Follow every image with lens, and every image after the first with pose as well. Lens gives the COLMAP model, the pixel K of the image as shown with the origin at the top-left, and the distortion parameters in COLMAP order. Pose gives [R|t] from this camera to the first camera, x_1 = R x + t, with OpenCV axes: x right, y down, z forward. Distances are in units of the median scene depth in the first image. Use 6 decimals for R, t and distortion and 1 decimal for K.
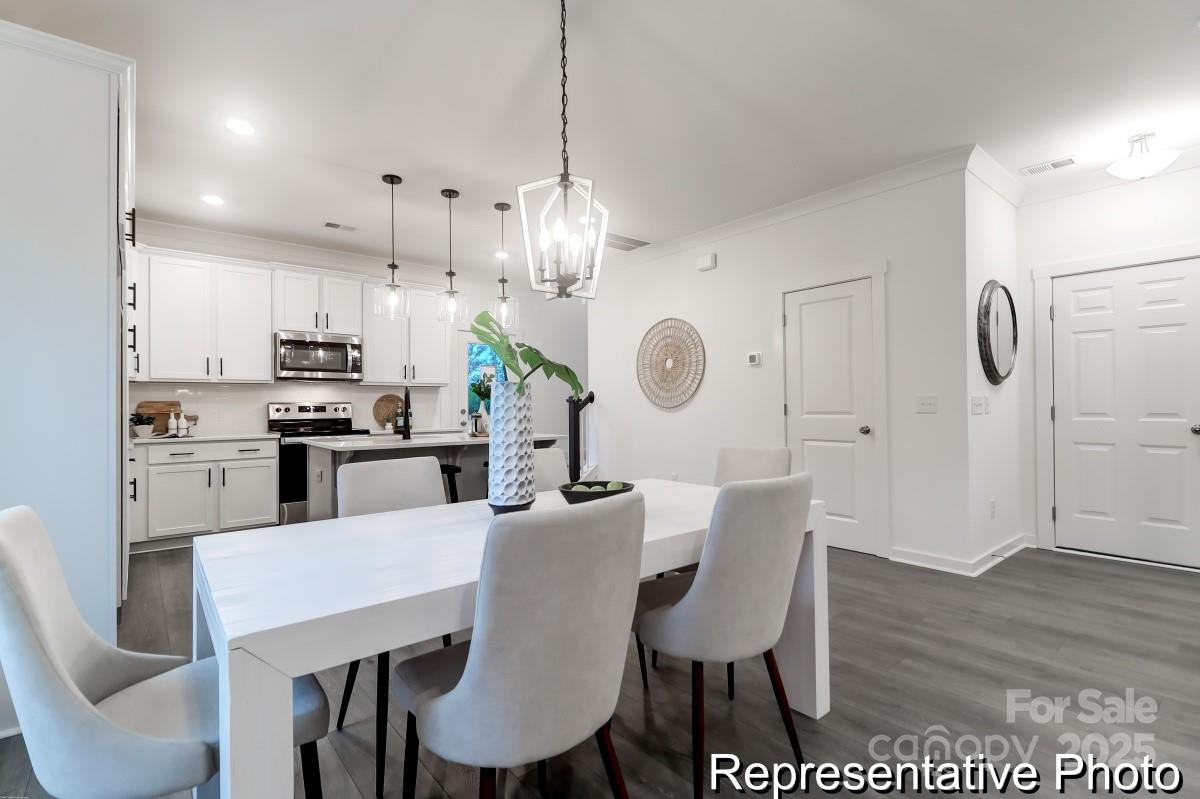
lens RADIAL K [[552.7, 0, 597.8], [0, 552.7, 402.1], [0, 0, 1]] dist [0.028188, -0.018034]
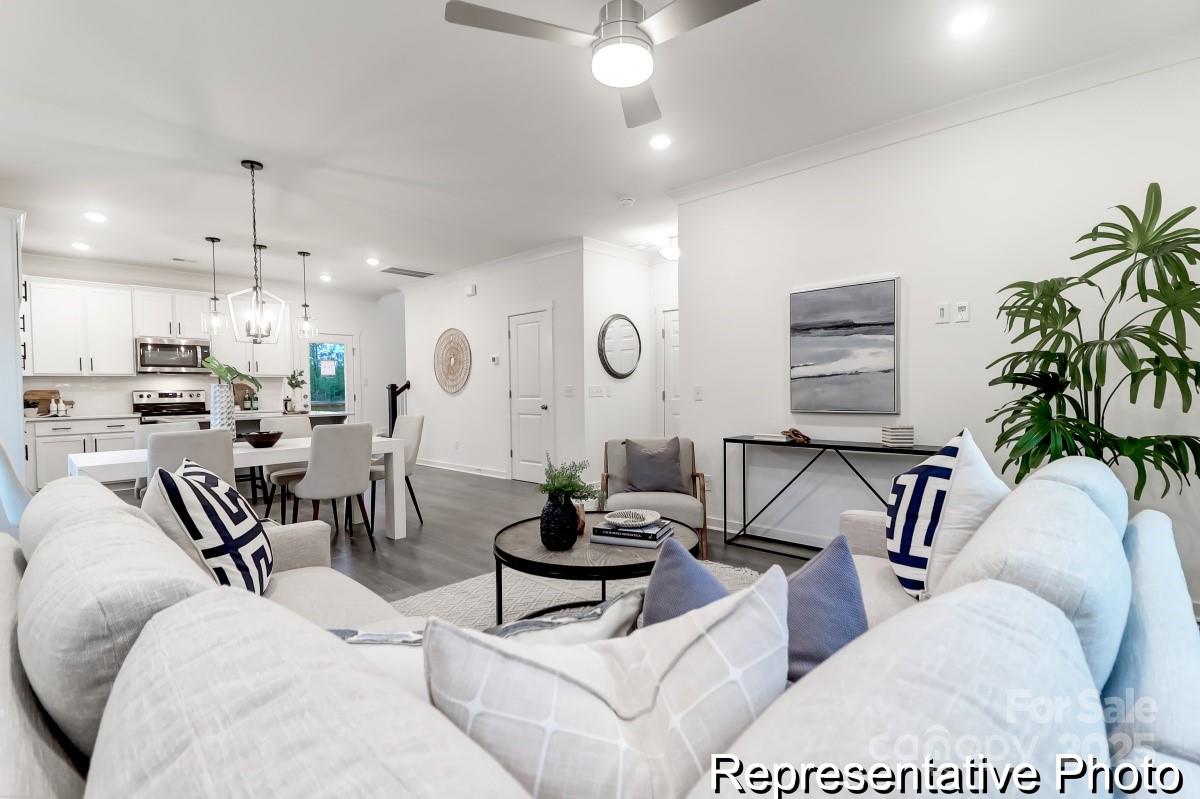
lens RADIAL K [[552.7, 0, 597.8], [0, 552.7, 402.1], [0, 0, 1]] dist [0.028188, -0.018034]
pose [[0.992257, -0.007321, 0.123990, 0.344624], [0.003364, 0.999479, 0.032096, -0.010999], [-0.124160, -0.031430, 0.991764, -0.459065]]
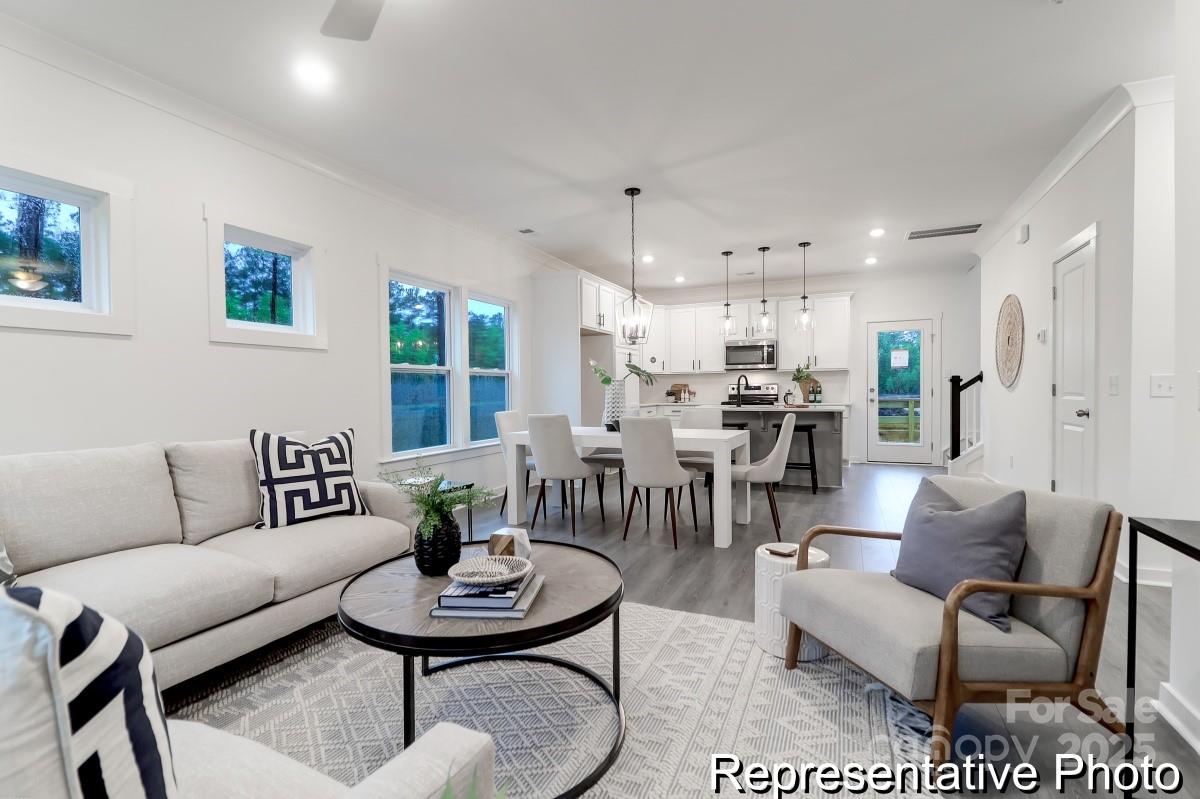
lens RADIAL K [[552.7, 0, 597.8], [0, 552.7, 402.1], [0, 0, 1]] dist [0.028188, -0.018034]
pose [[0.444165, 0.024498, -0.895610, 0.744872], [0.012778, 0.999351, 0.033673, -0.006503], [0.895854, -0.026400, 0.443563, -0.089749]]
